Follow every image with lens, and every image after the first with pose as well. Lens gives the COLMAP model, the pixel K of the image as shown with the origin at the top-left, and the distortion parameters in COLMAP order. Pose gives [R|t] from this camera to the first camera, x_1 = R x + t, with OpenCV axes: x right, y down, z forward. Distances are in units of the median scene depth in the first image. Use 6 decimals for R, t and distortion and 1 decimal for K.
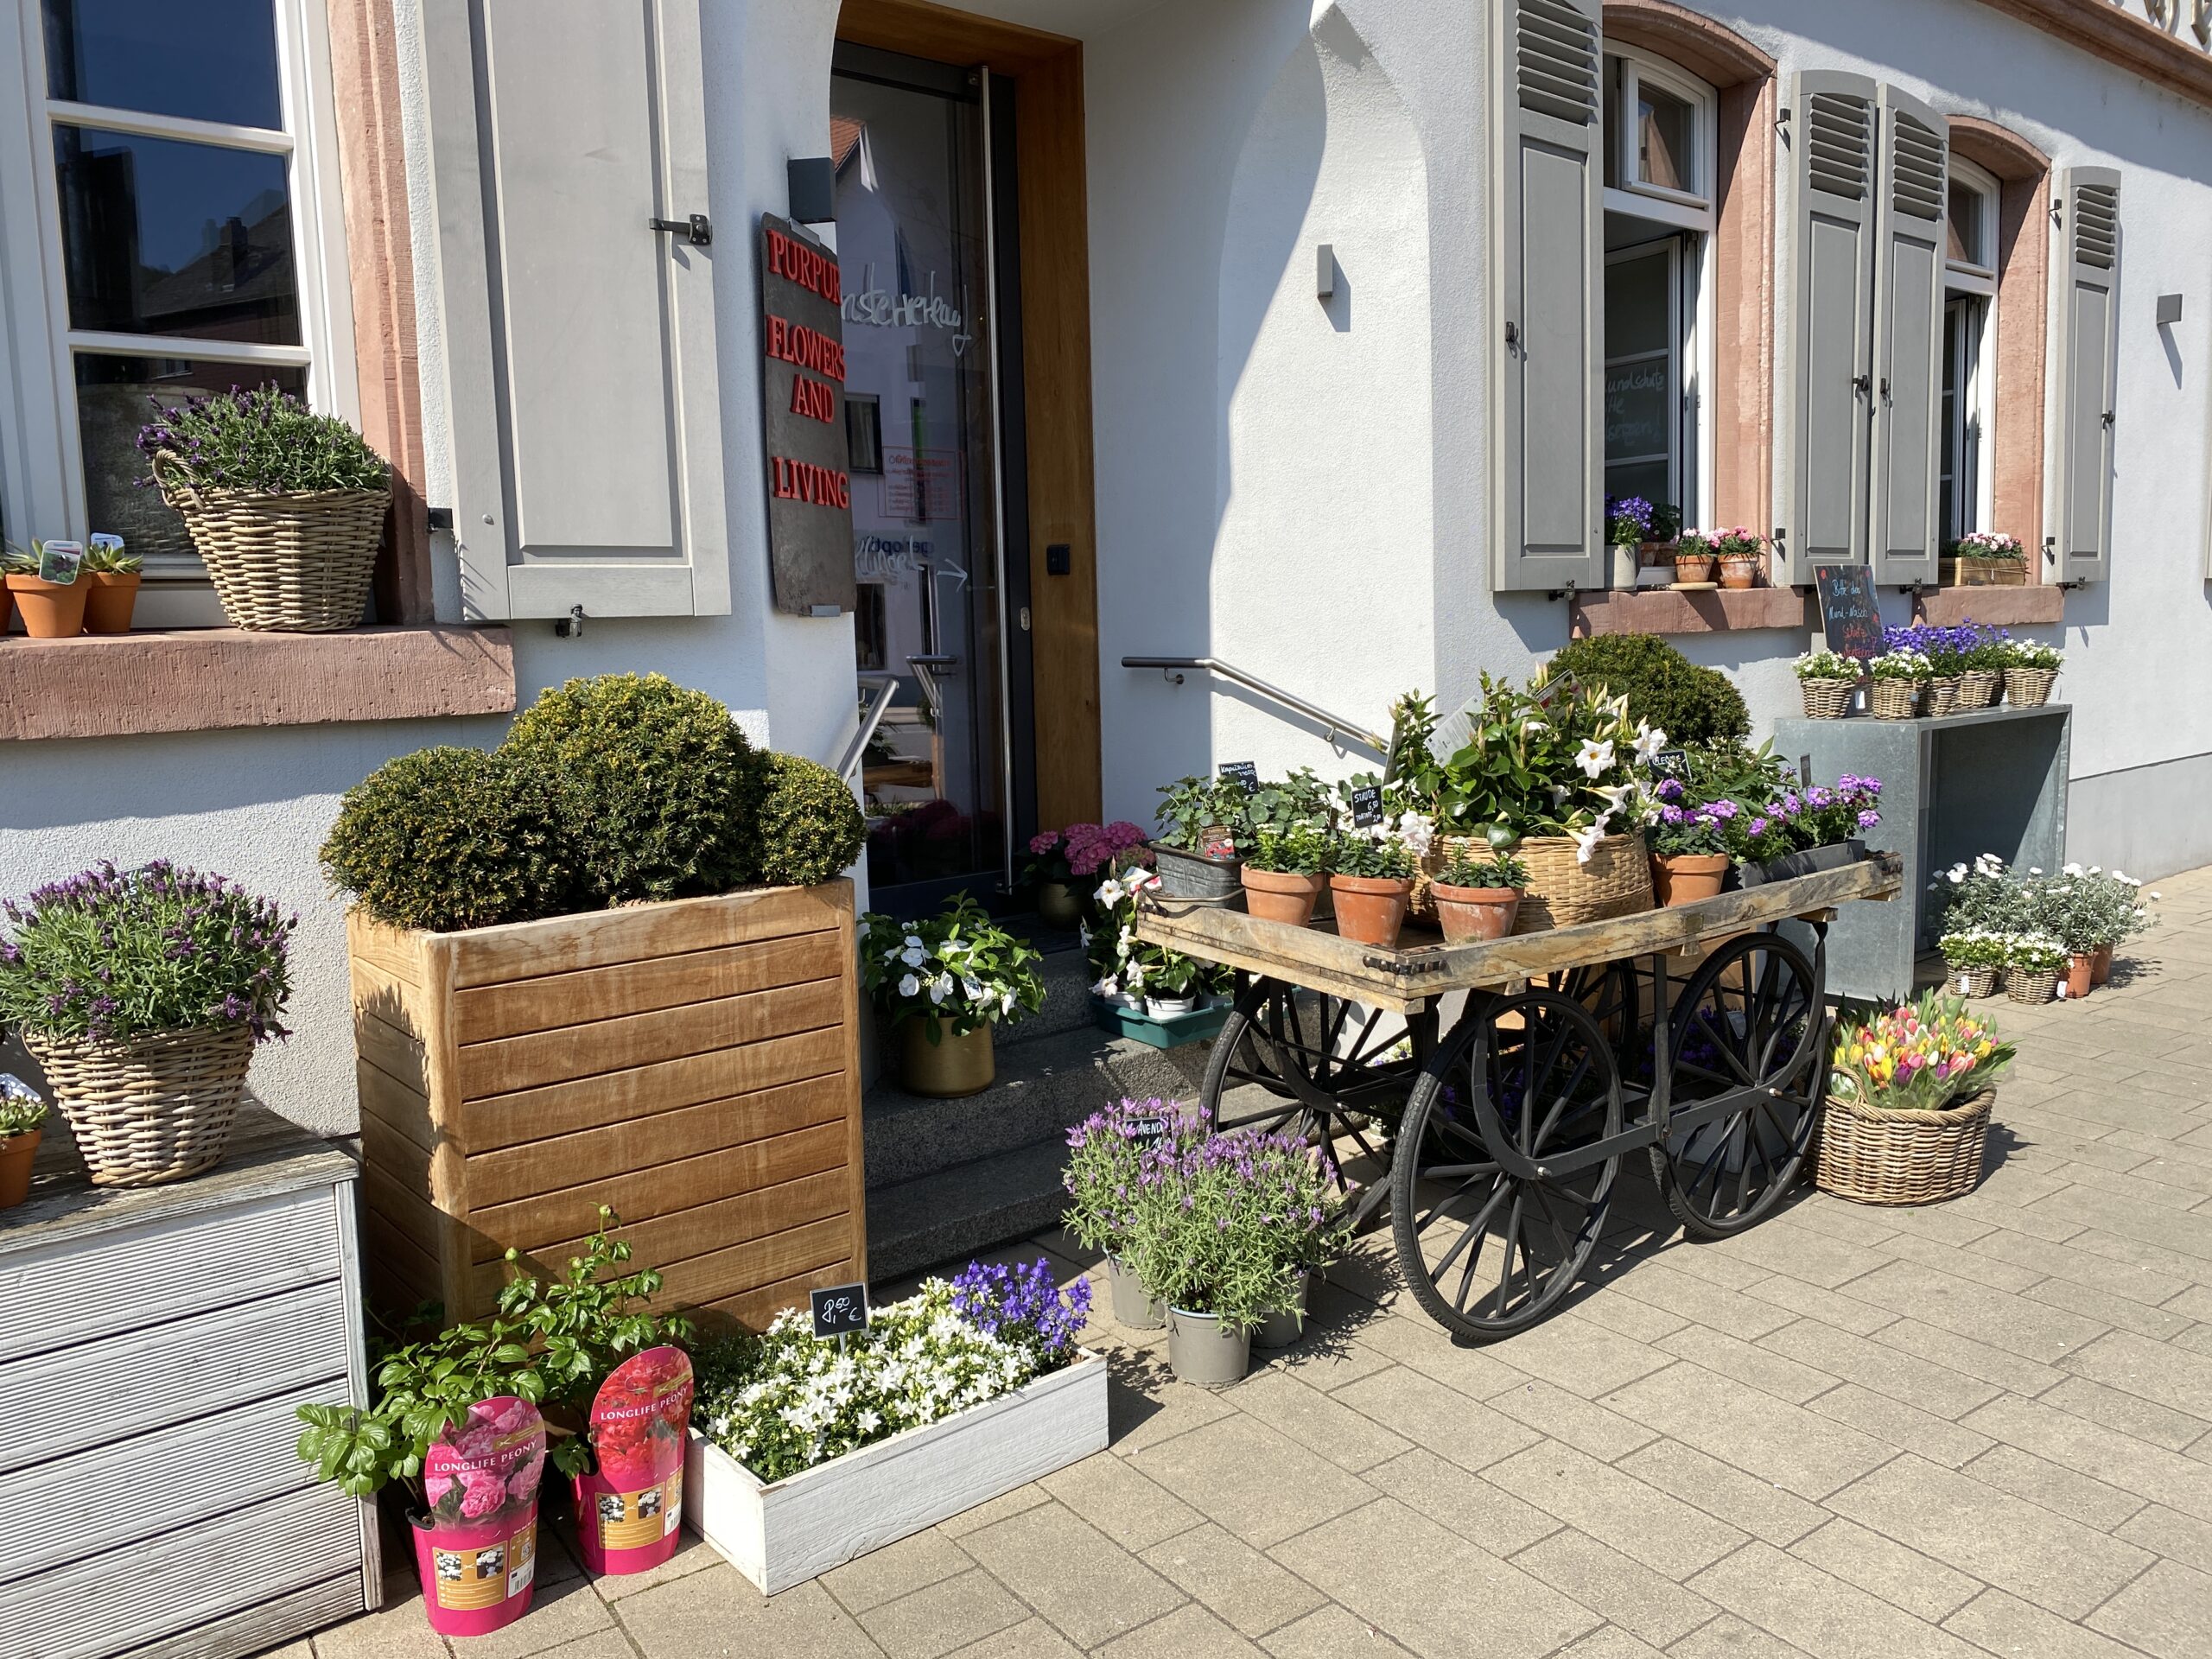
lens RADIAL K [[1708.6, 0, 1111.3], [0, 1708.6, 817.9], [0, 0, 1]] dist [0.021937, -0.015289]
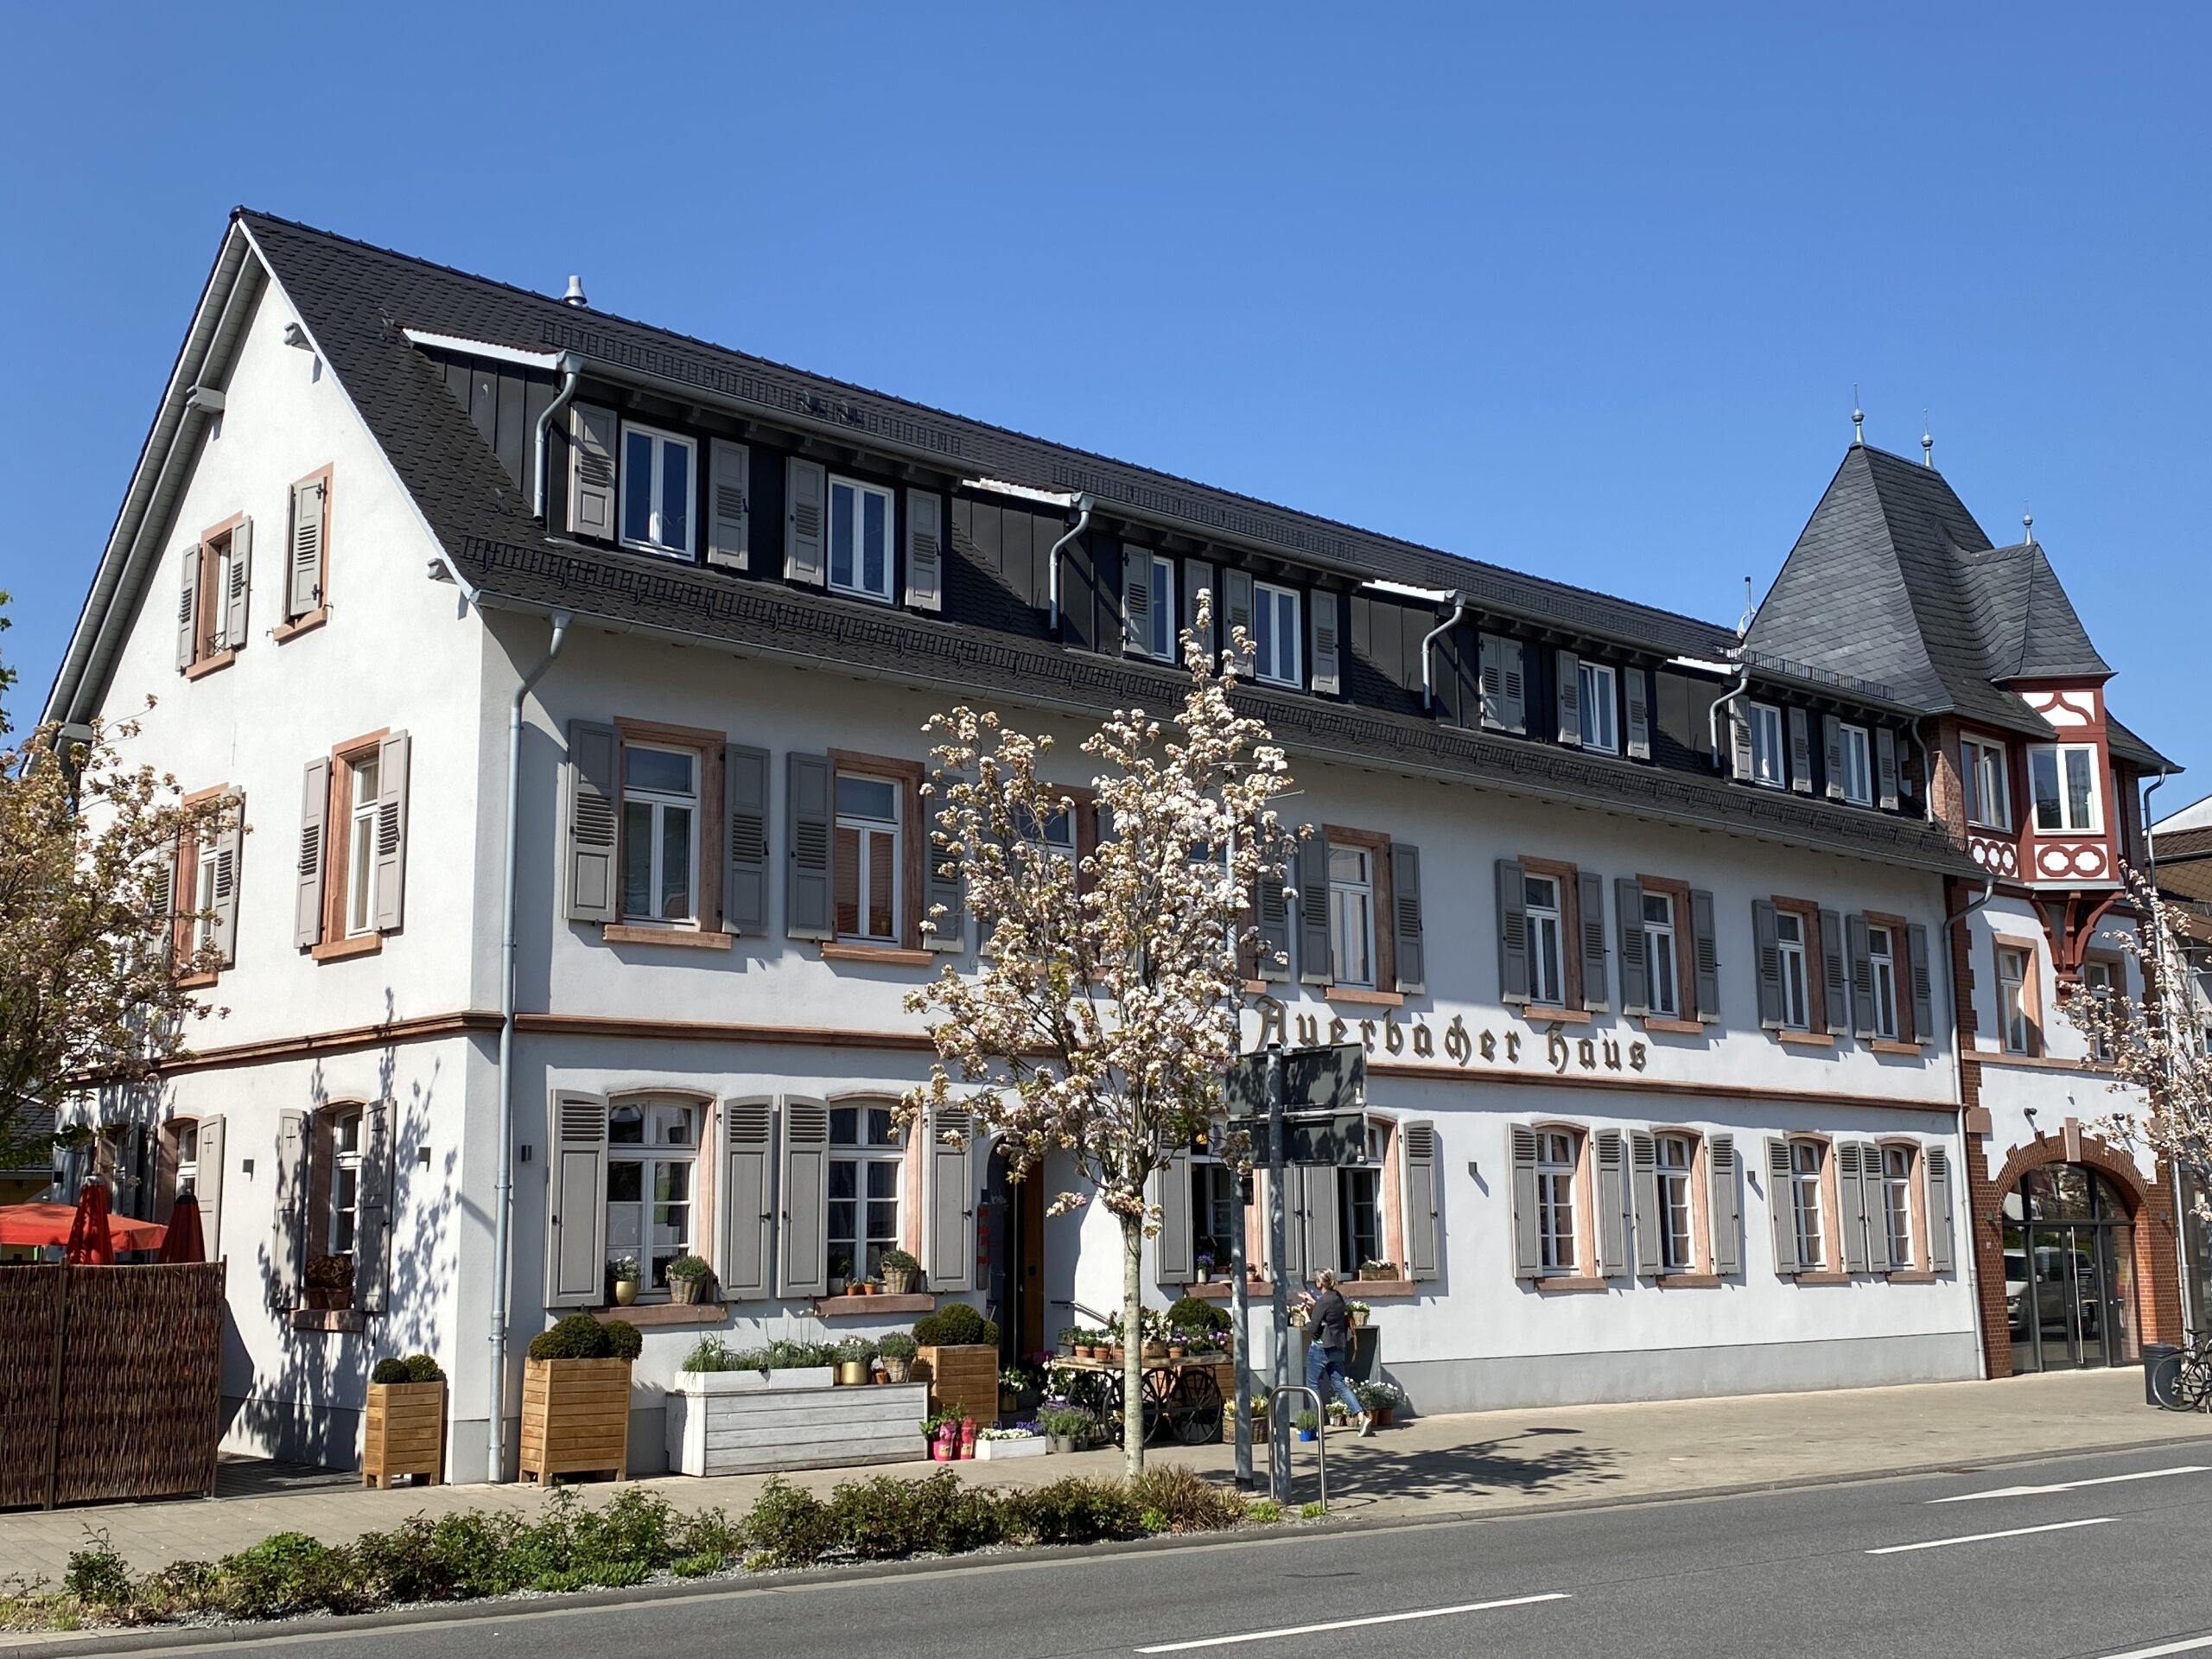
lens RADIAL K [[2423.8, 0, 1093.6], [0, 2423.8, 833.2], [0, 0, 1]] dist [0.119627, 0.000000]
pose [[0.999297, 0.026518, 0.026498, -0.063877], [-0.018138, 0.960605, -0.277326, 0.374764], [-0.032808, 0.276651, 0.960410, -4.135039]]
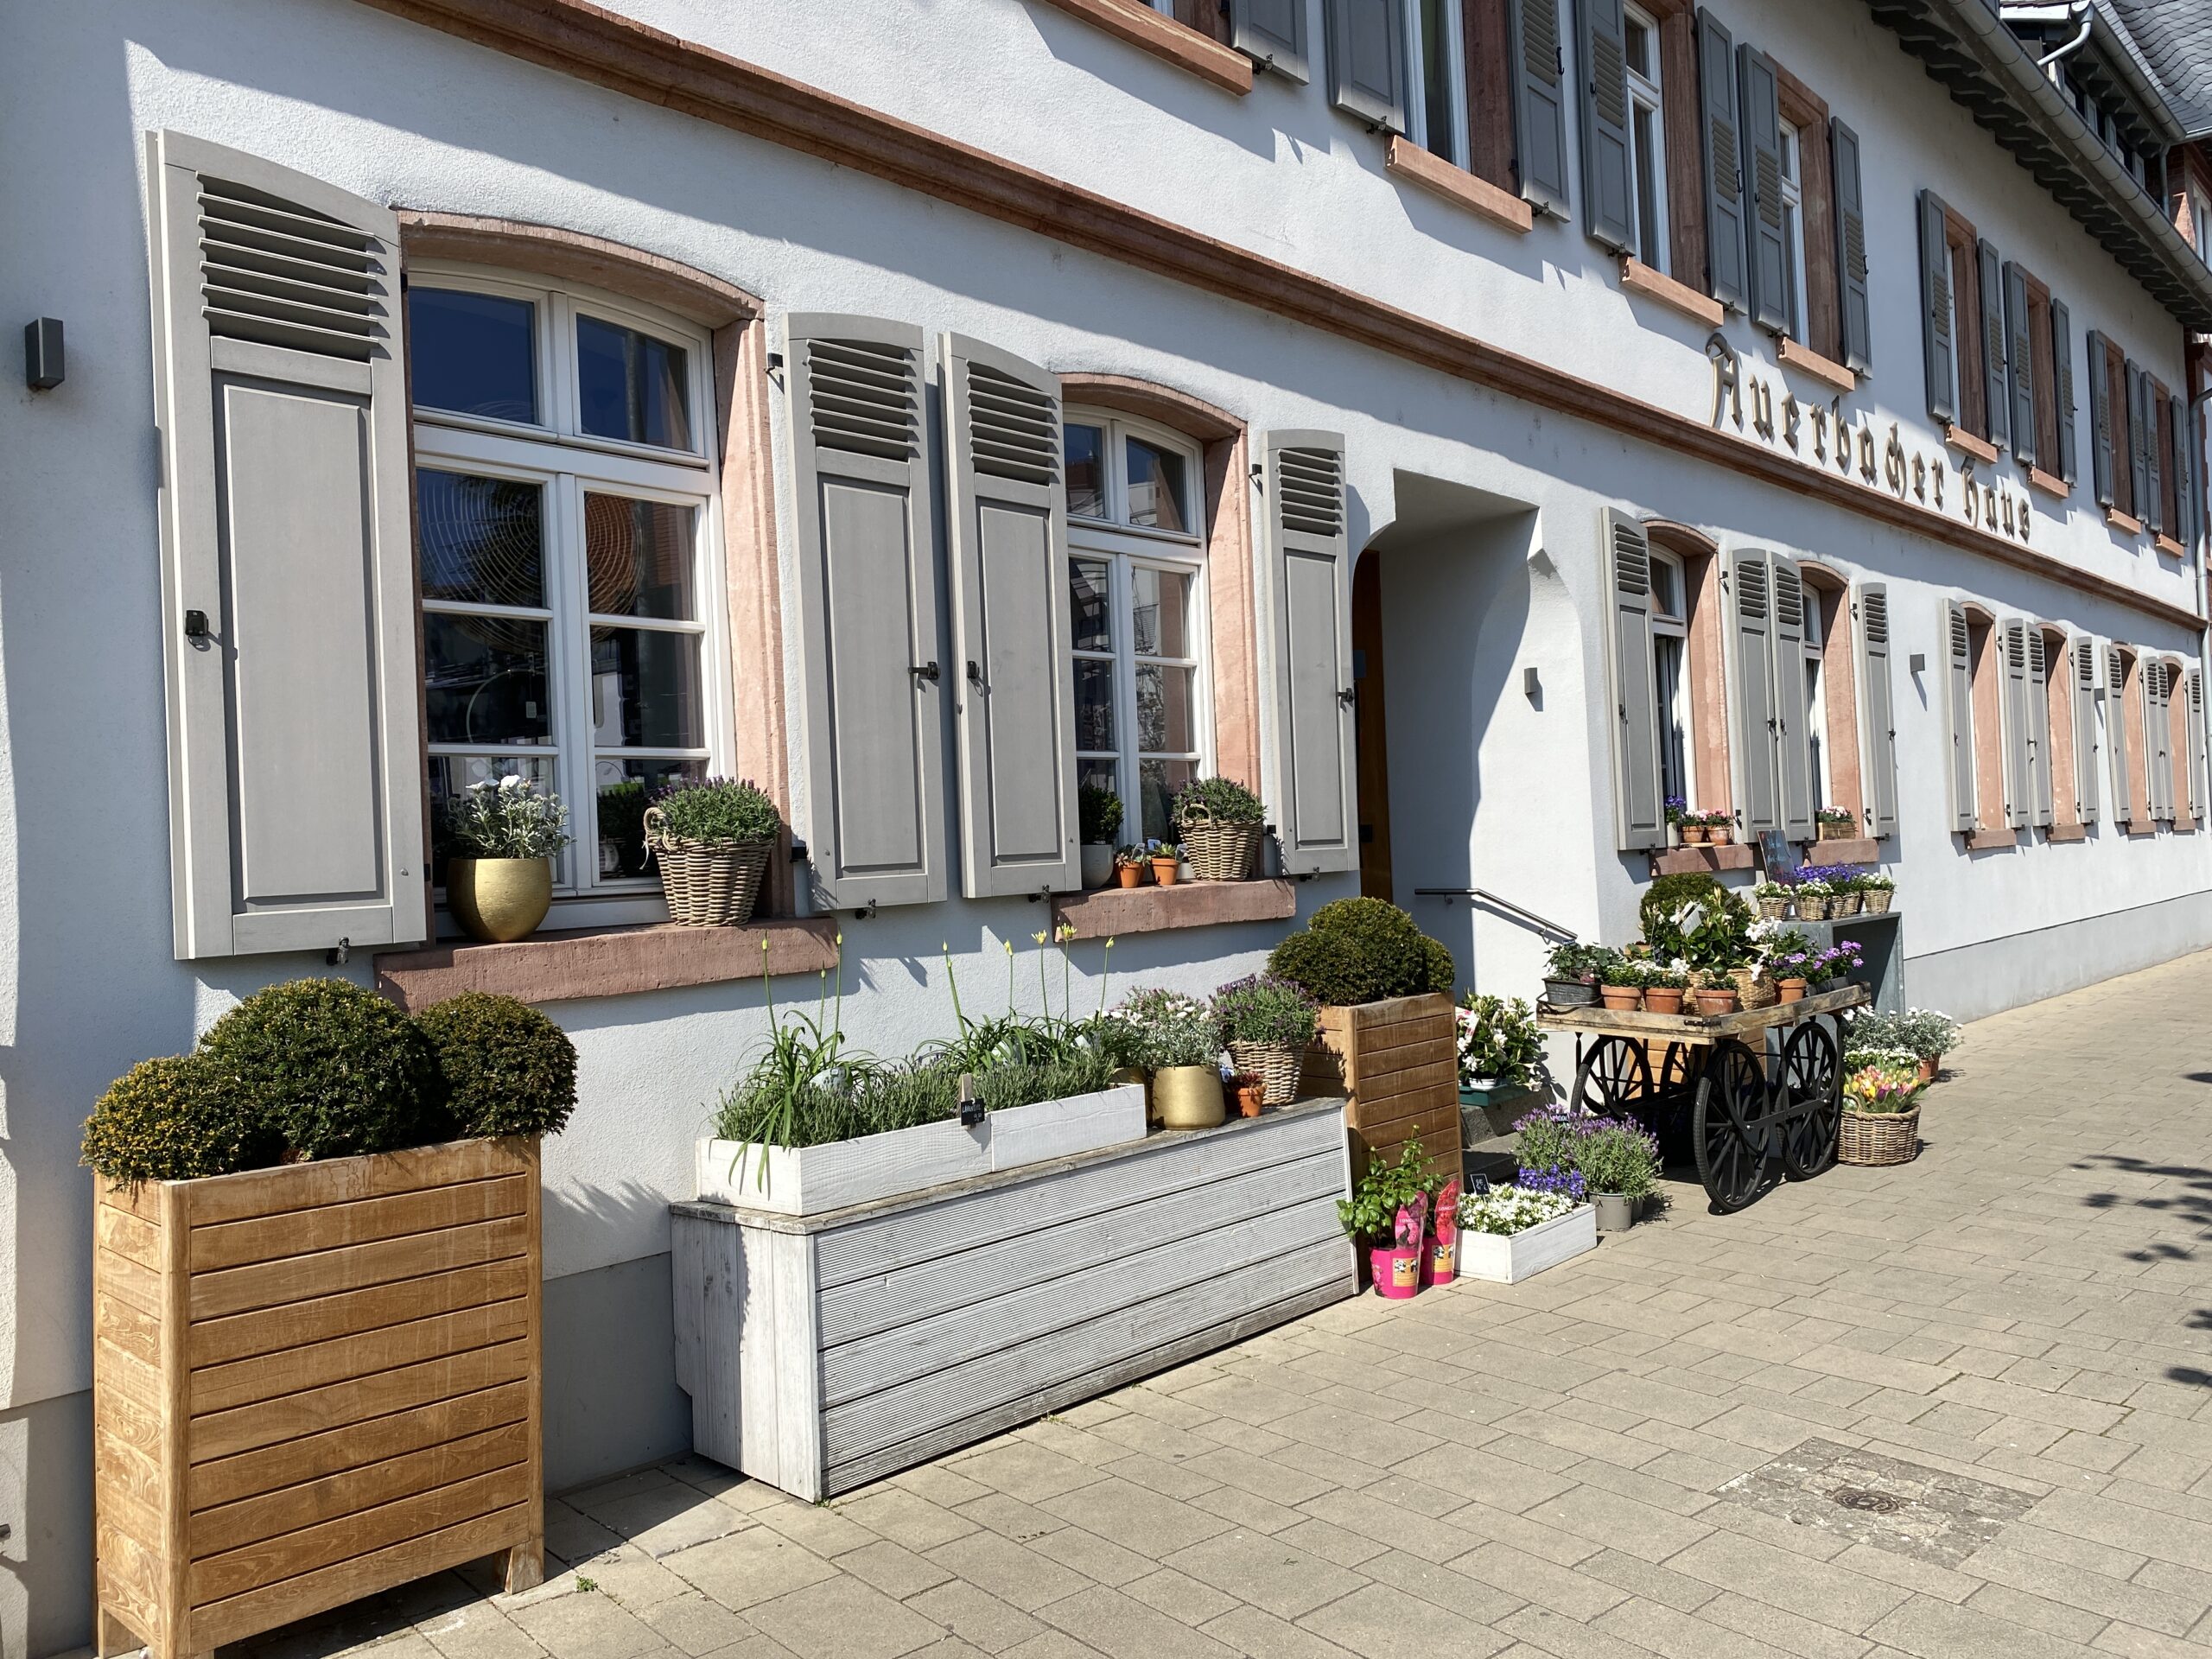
lens RADIAL K [[1708.6, 0, 1111.0], [0, 1708.6, 826.7], [0, 0, 1]] dist [0.021937, -0.015289]
pose [[0.990070, -0.009654, 0.140246, -0.563531], [0.028515, 0.990692, -0.133105, 0.067400], [-0.137656, 0.135782, 0.981129, -0.698728]]
